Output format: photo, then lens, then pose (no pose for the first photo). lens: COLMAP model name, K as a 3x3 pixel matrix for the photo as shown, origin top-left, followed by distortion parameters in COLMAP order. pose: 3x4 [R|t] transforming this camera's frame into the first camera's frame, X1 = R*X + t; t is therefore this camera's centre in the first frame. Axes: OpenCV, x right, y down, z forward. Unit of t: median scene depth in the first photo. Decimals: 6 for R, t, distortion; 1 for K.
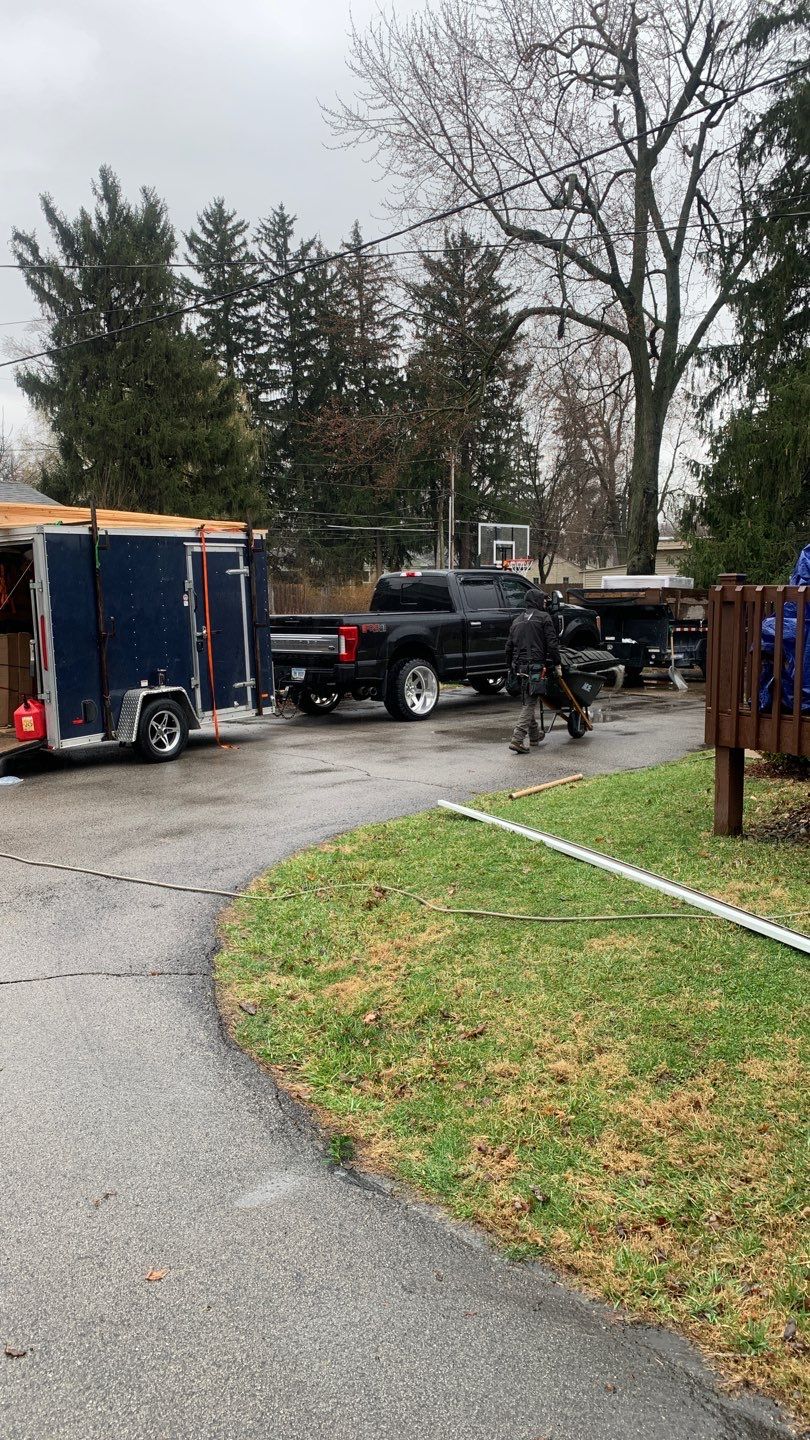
lens RADIAL K [[1099.2, 0, 411.5], [0, 1099.2, 721.4], [0, 0, 1]] dist [0.007465, 0.002877]
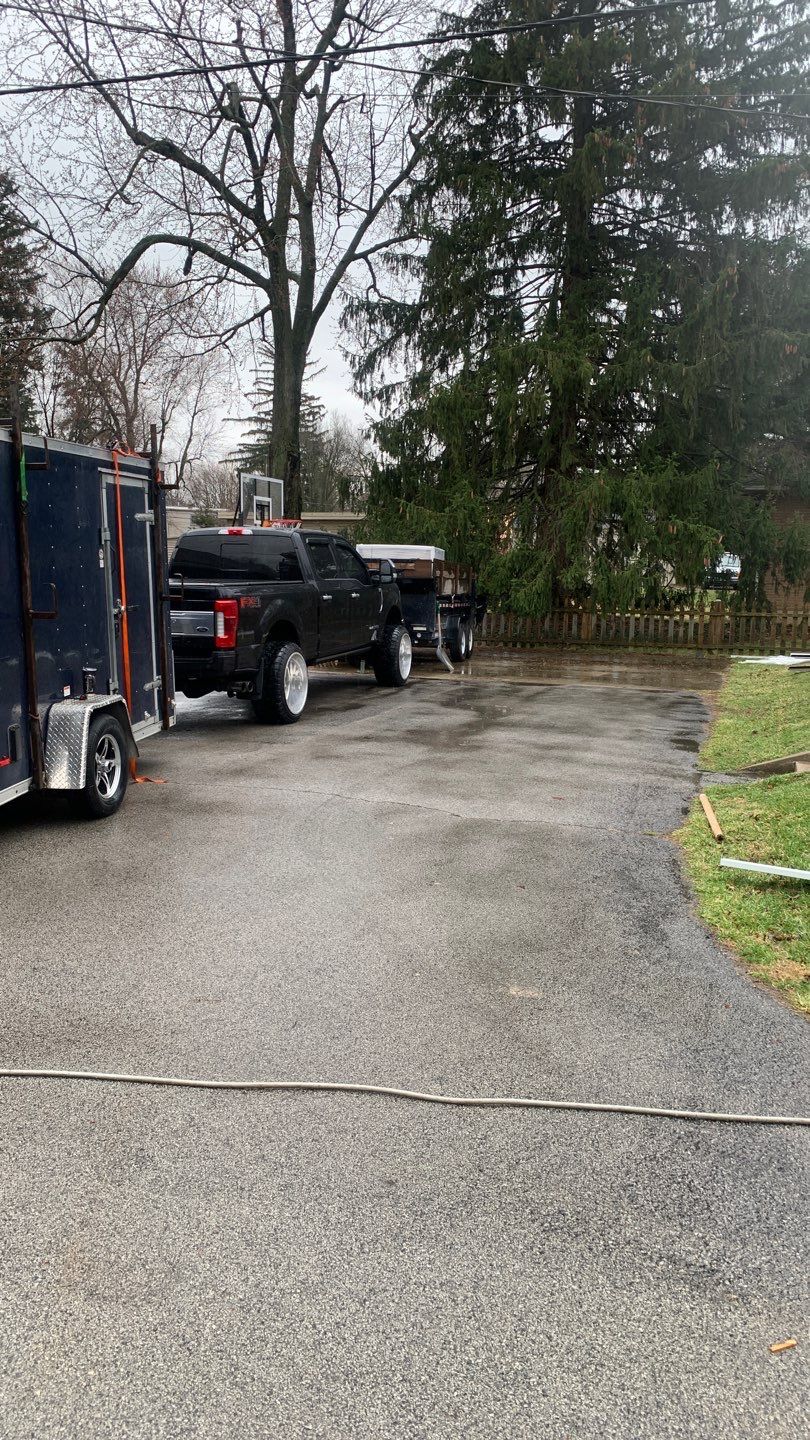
lens RADIAL K [[1099.2, 0, 411.5], [0, 1099.2, 721.4], [0, 0, 1]] dist [0.007465, 0.002877]
pose [[0.892059, -0.041417, 0.450017, -0.197624], [0.030323, 0.999033, 0.031836, -0.017653], [-0.450901, -0.014754, 0.892452, 0.202846]]
